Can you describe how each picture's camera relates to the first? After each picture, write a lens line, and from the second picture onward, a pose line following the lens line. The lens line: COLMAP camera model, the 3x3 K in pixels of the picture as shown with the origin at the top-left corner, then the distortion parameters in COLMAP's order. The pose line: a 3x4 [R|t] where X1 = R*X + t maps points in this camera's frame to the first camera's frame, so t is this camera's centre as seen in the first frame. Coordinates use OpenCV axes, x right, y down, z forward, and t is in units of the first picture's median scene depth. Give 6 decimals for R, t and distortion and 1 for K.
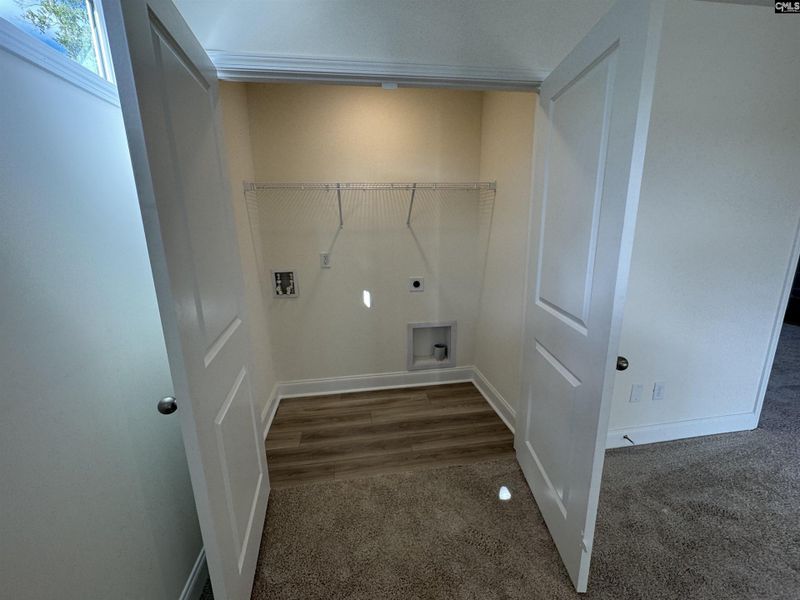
lens RADIAL K [[326.4, 0, 400.0], [0, 326.4, 300.0], [0, 0, 1]] dist [-0.002285, -0.000207]
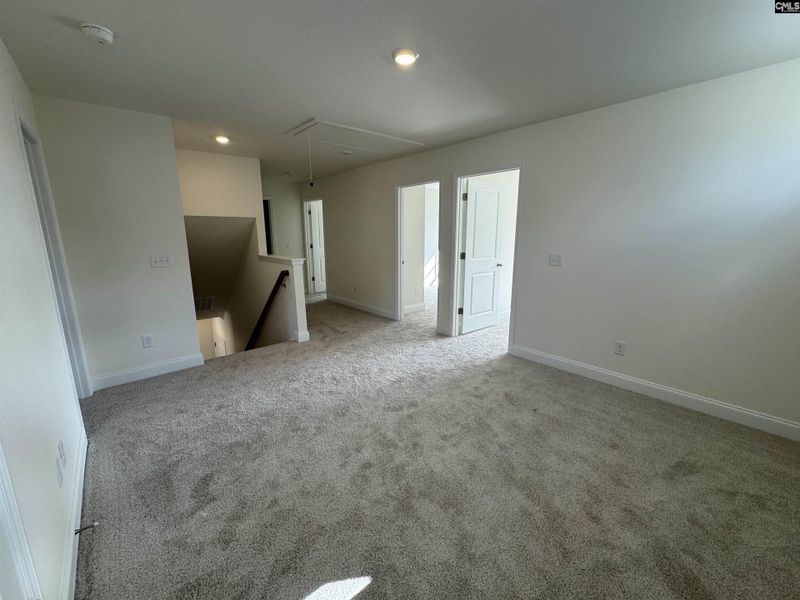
lens RADIAL K [[326.4, 0, 400.0], [0, 326.4, 300.0], [0, 0, 1]] dist [-0.002285, -0.000207]
pose [[-0.536964, -0.128303, 0.833791, -0.207240], [0.213354, 0.935581, 0.281368, -0.091250], [-0.816180, 0.328977, -0.475000, 0.714388]]
